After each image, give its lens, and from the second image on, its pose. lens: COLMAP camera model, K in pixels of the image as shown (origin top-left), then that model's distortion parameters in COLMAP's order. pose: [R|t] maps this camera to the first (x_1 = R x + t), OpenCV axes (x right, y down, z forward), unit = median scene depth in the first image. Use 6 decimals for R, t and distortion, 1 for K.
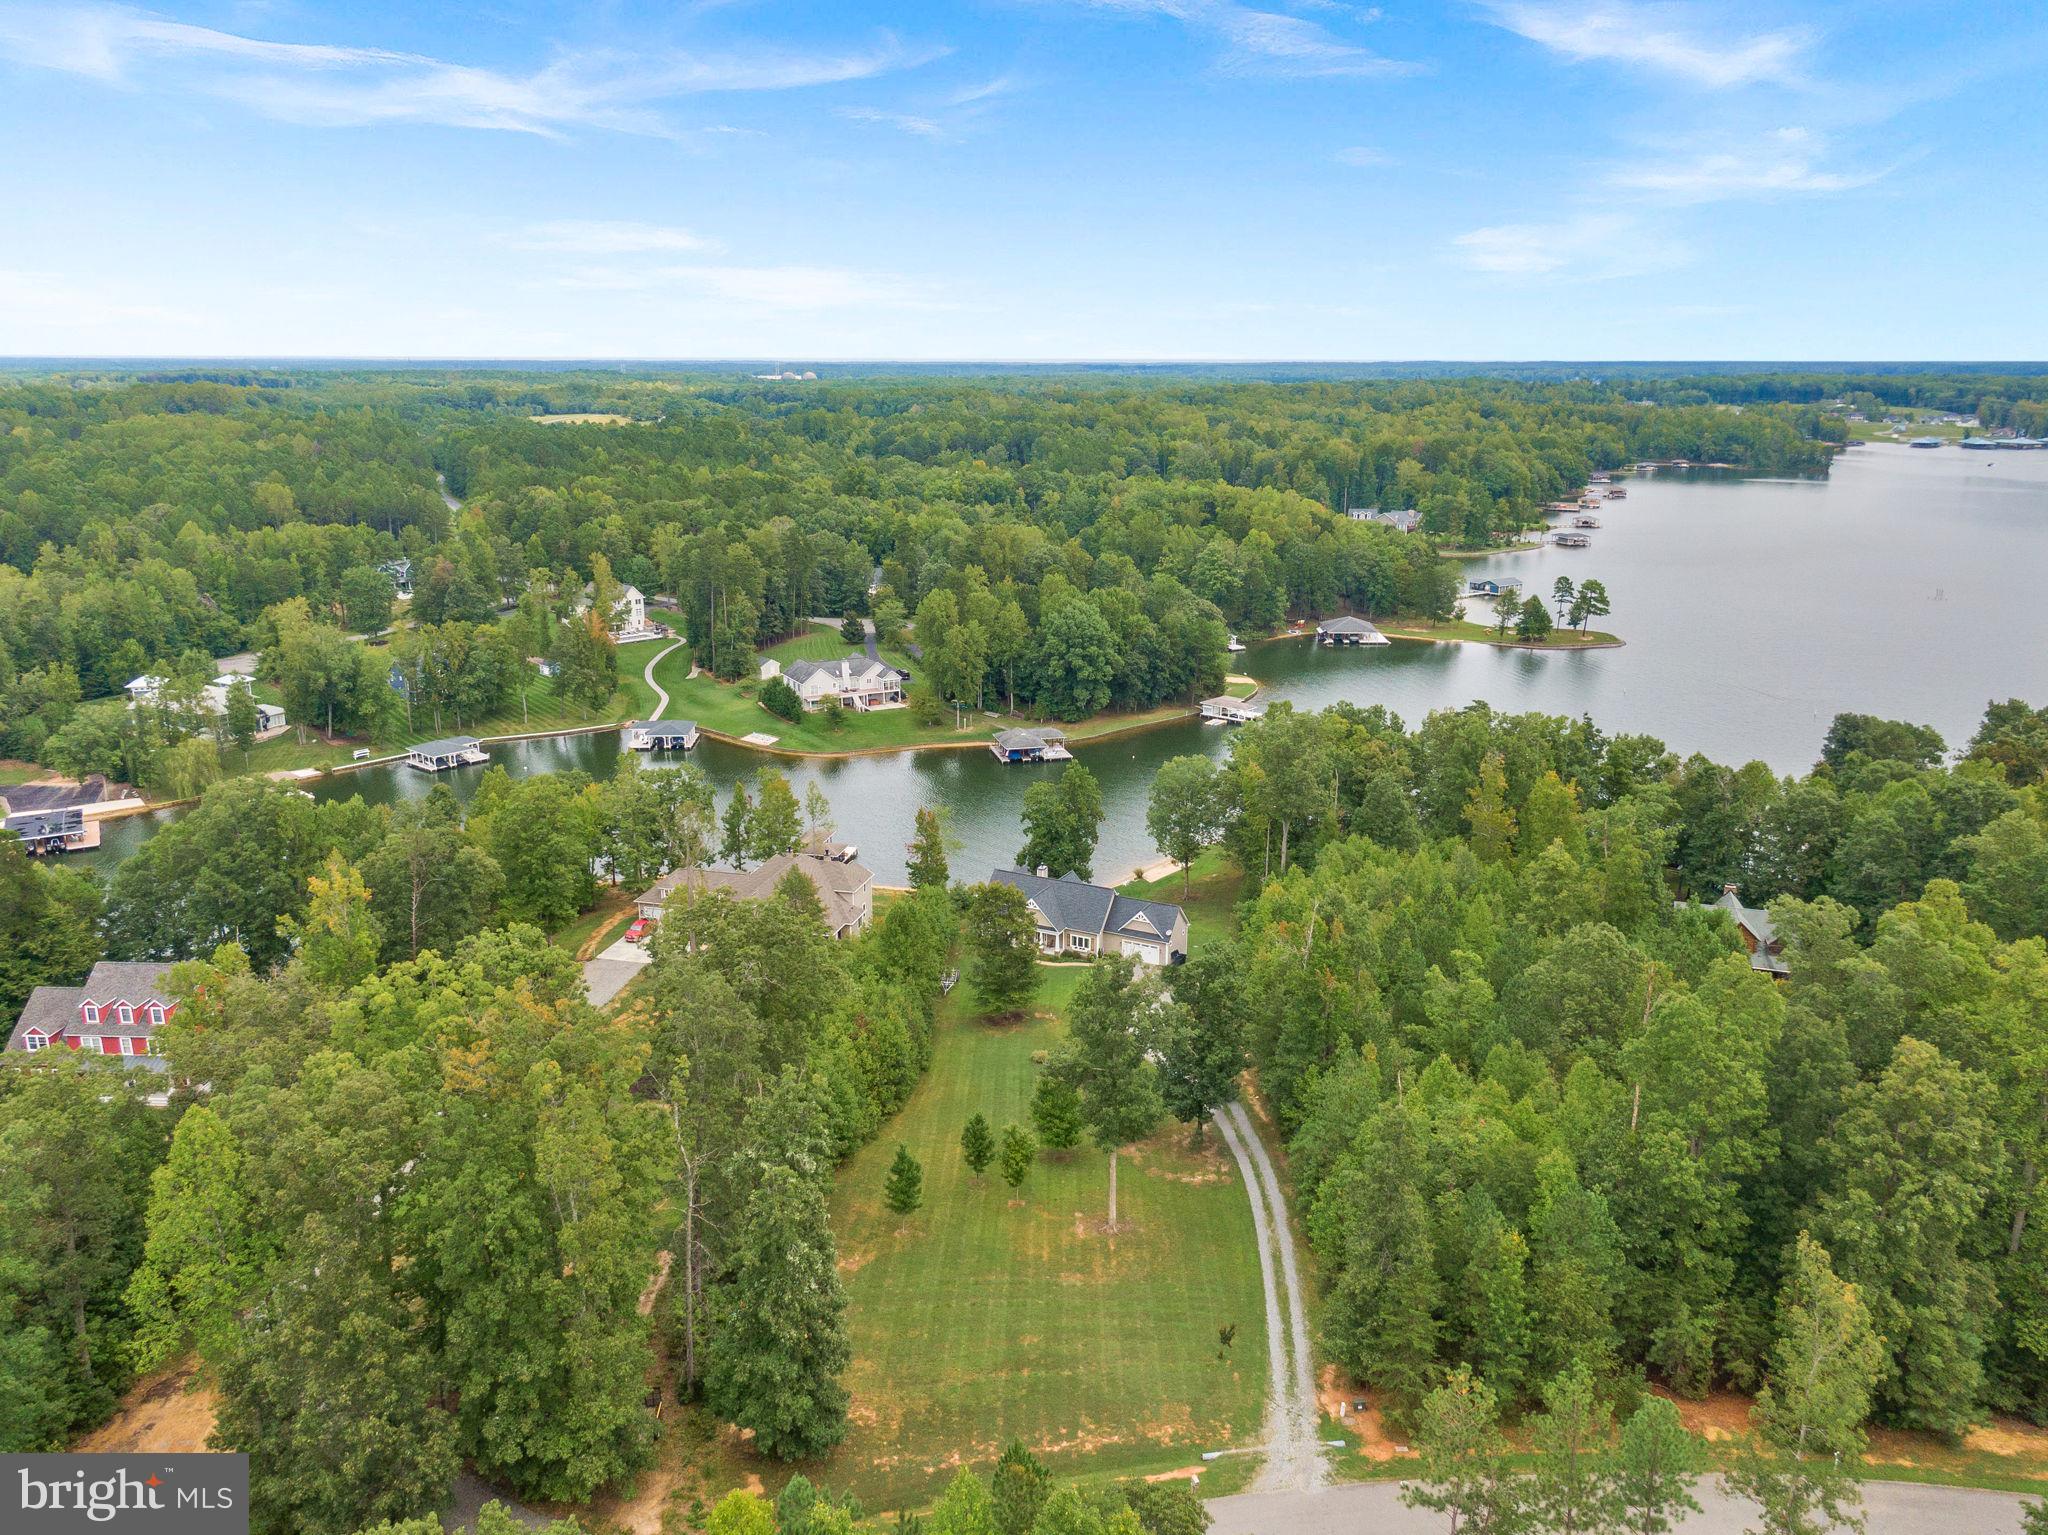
lens RADIAL K [[1488.8, 0, 1031.3], [0, 1488.8, 771.2], [0, 0, 1]] dist [0.056876, -0.094451]
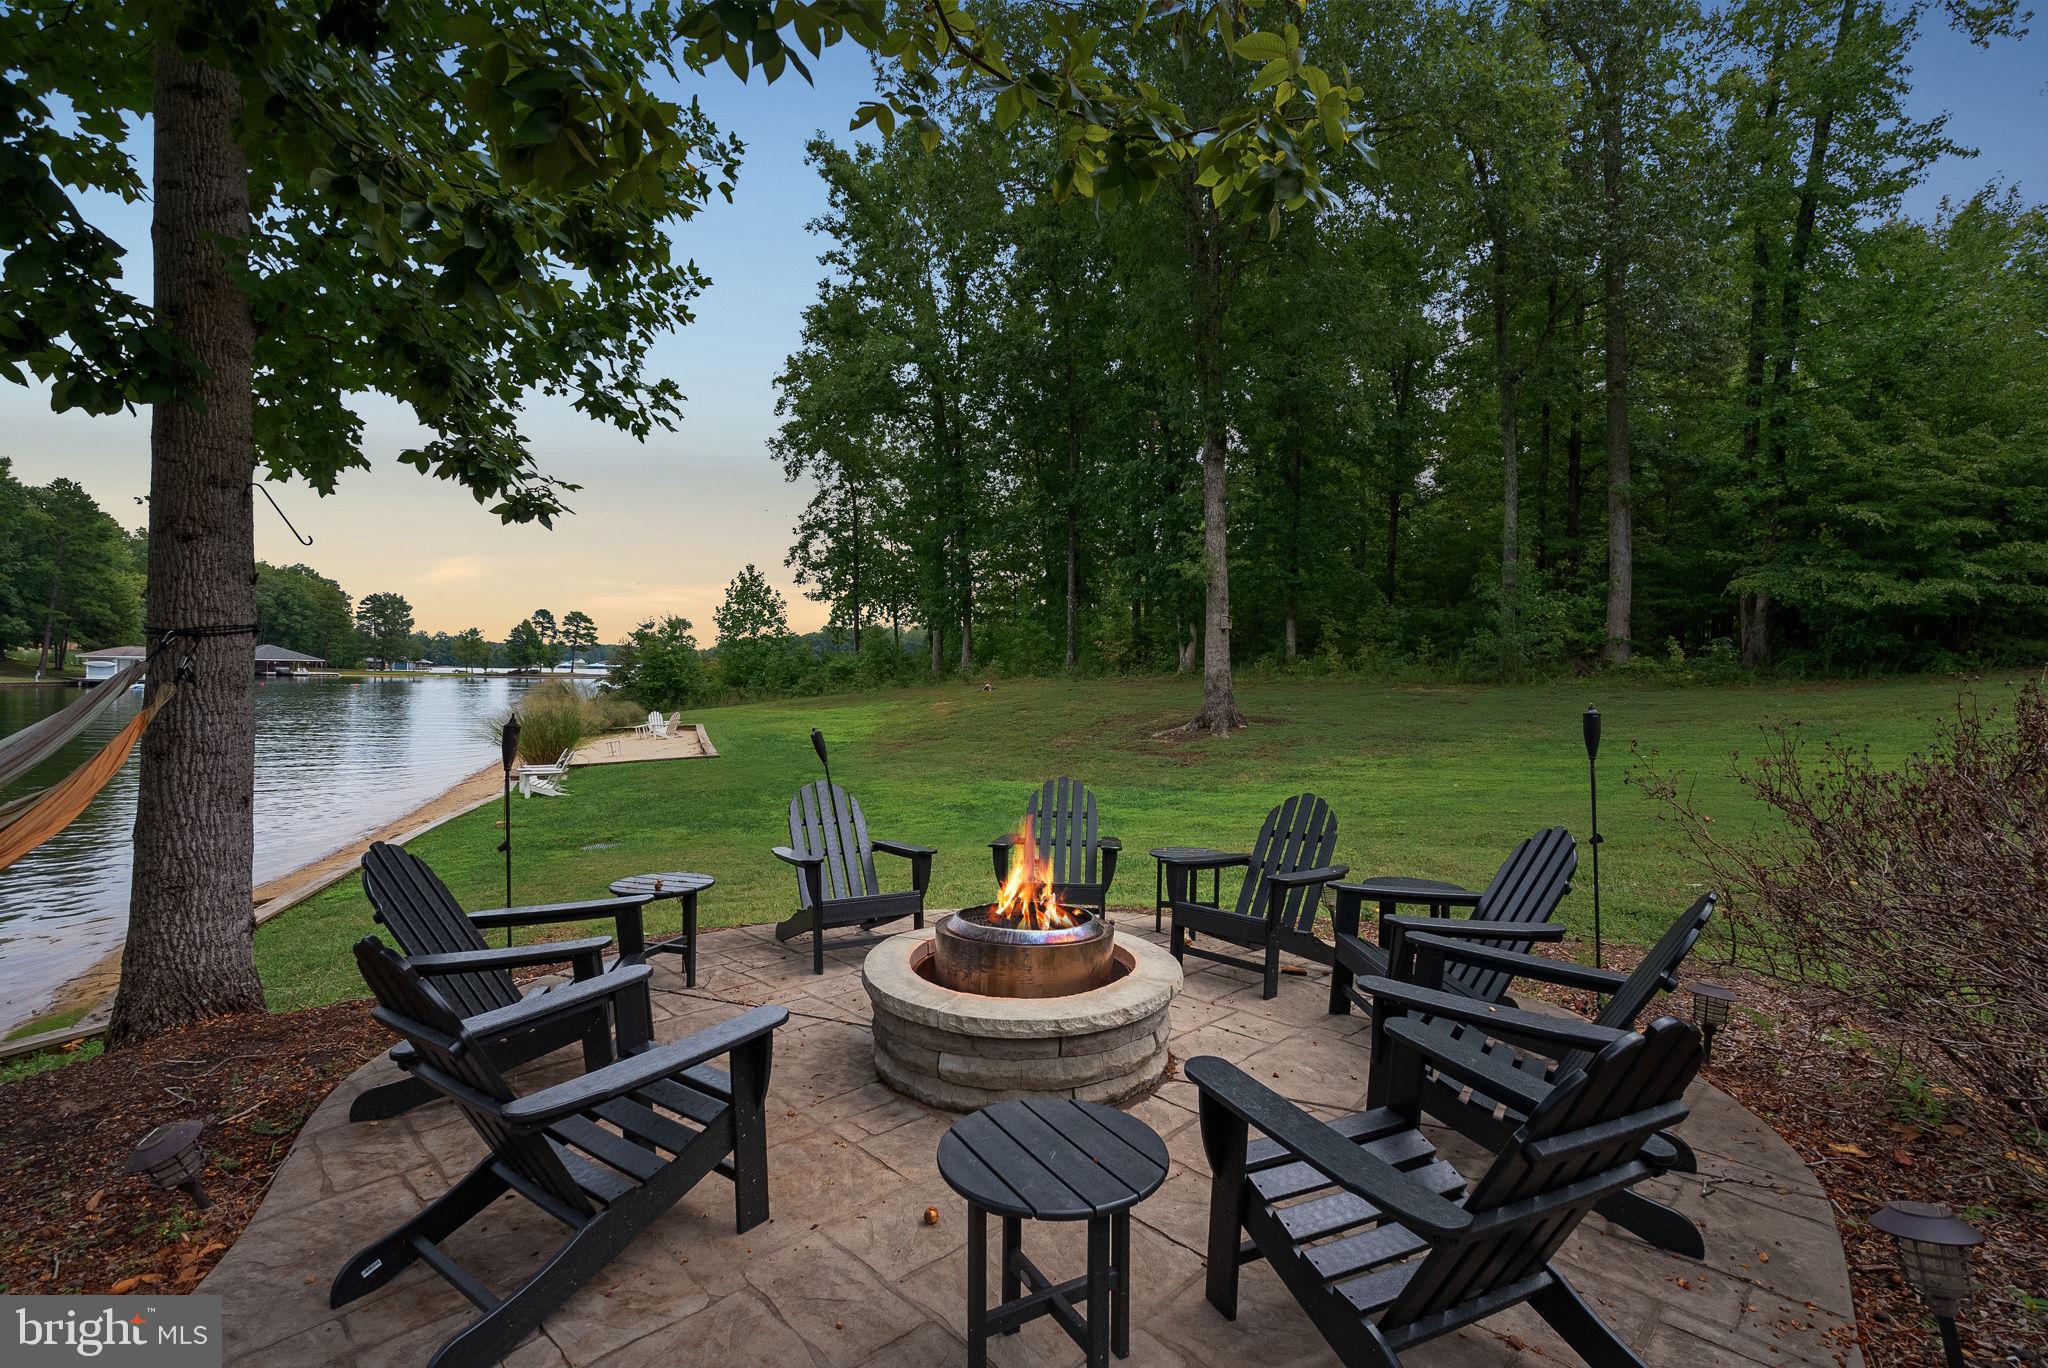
lens RADIAL K [[929.6, 0, 1019.9], [0, 929.6, 676.7], [0, 0, 1]] dist [-0.002315, 0.000148]
pose [[0.497855, 0.005525, 0.867243, 0.011473], [0.213089, 0.968546, -0.128497, 0.059271], [-0.840674, 0.248773, 0.481019, 0.648955]]
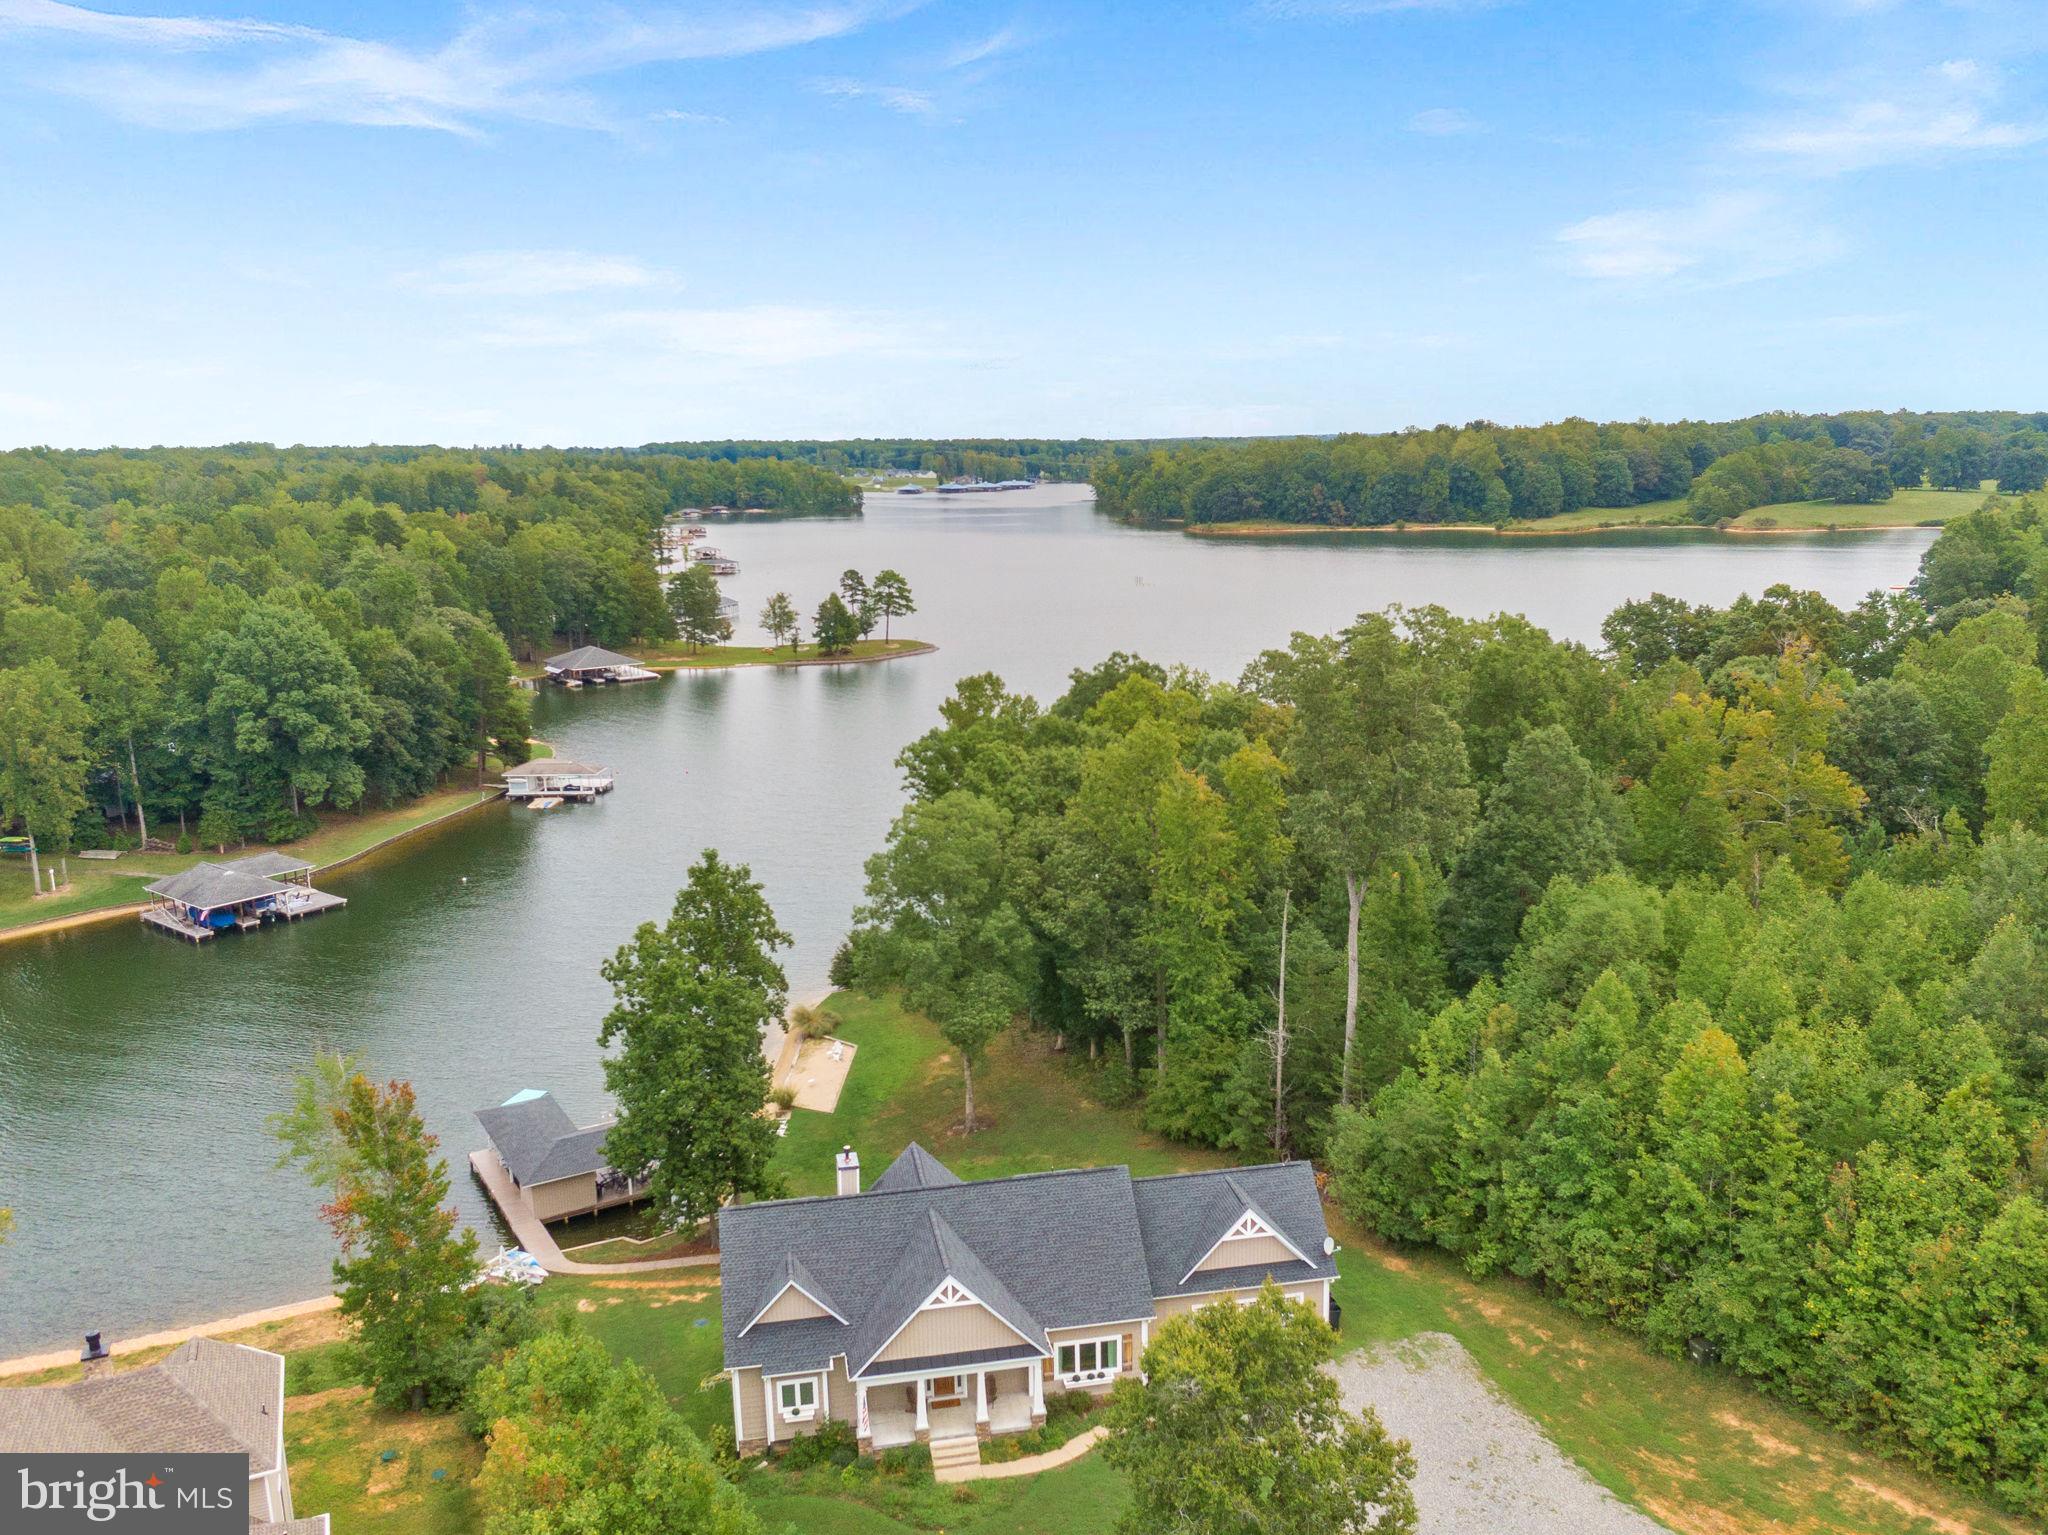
lens RADIAL K [[1575.2, 0, 1027.4], [0, 1575.2, 790.7], [0, 0, 1]] dist [0.061965, -0.122092]
pose [[0.789326, -0.144732, 0.596671, -0.094784], [0.178704, 0.983900, 0.002257, -0.005689], [-0.587392, 0.104846, 0.802483, 0.408258]]
